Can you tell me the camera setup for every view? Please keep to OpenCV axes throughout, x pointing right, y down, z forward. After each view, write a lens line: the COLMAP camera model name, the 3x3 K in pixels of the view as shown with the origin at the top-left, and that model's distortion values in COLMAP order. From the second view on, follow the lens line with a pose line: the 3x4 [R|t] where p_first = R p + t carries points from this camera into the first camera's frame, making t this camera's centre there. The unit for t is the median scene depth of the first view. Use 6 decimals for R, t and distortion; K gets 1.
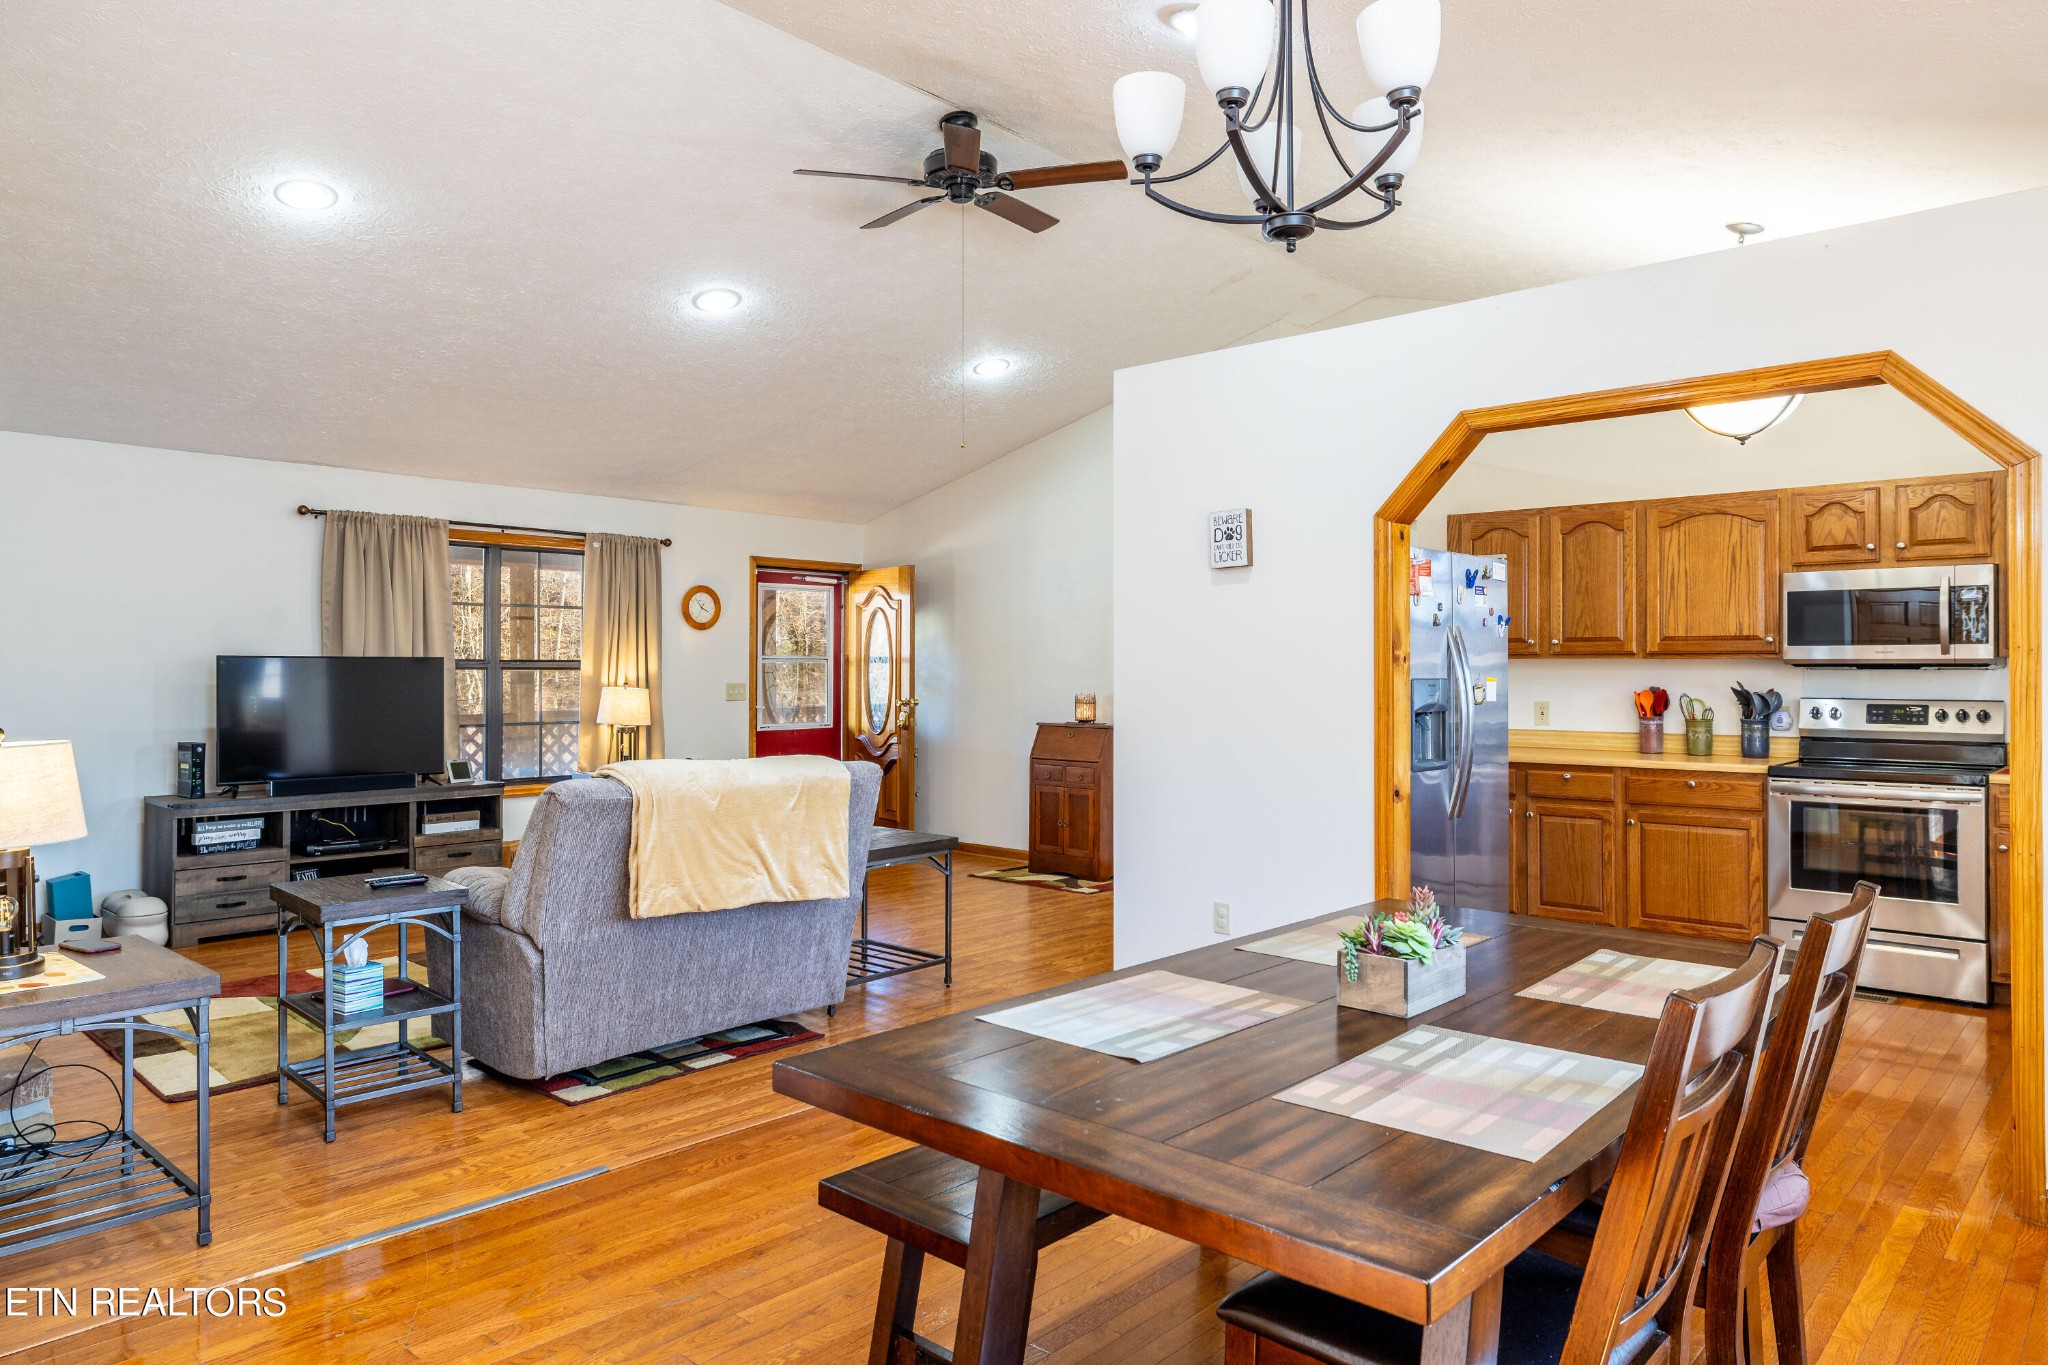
lens RADIAL K [[1230.6, 0, 1053.1], [0, 1230.6, 669.5], [0, 0, 1]] dist [-0.010426, 0.002139]
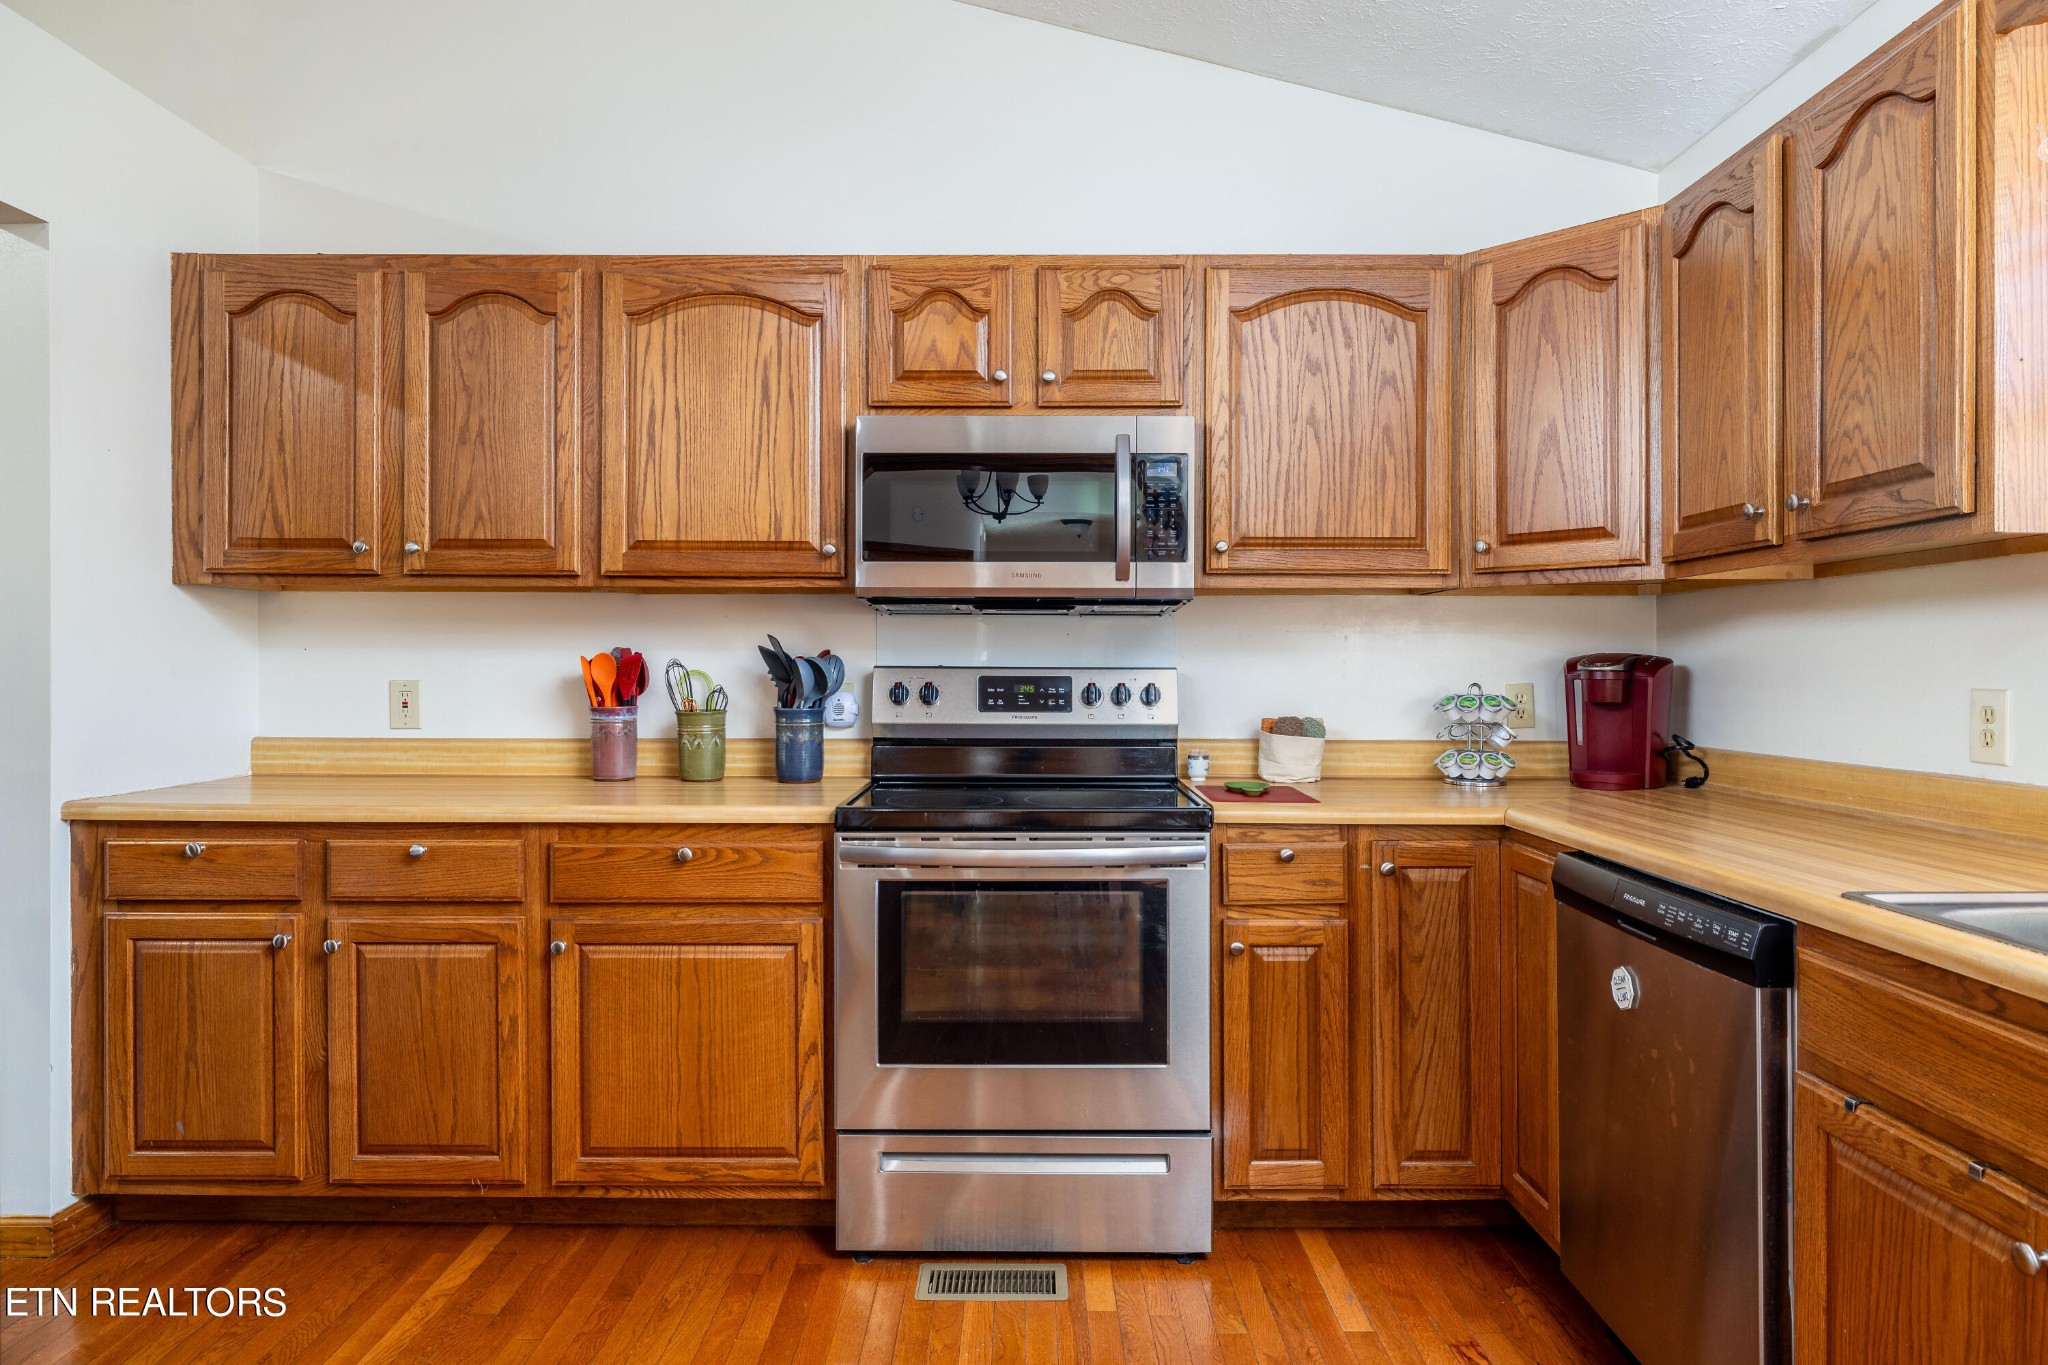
lens RADIAL K [[1230.6, 0, 1030.0], [0, 1230.6, 668.8], [0, 0, 1]] dist [-0.010426, 0.002139]
pose [[0.738610, 0.000422, 0.674133, 0.298722], [-0.003858, 0.999986, 0.003601, 0.022012], [-0.674122, -0.005261, 0.738602, 0.560582]]
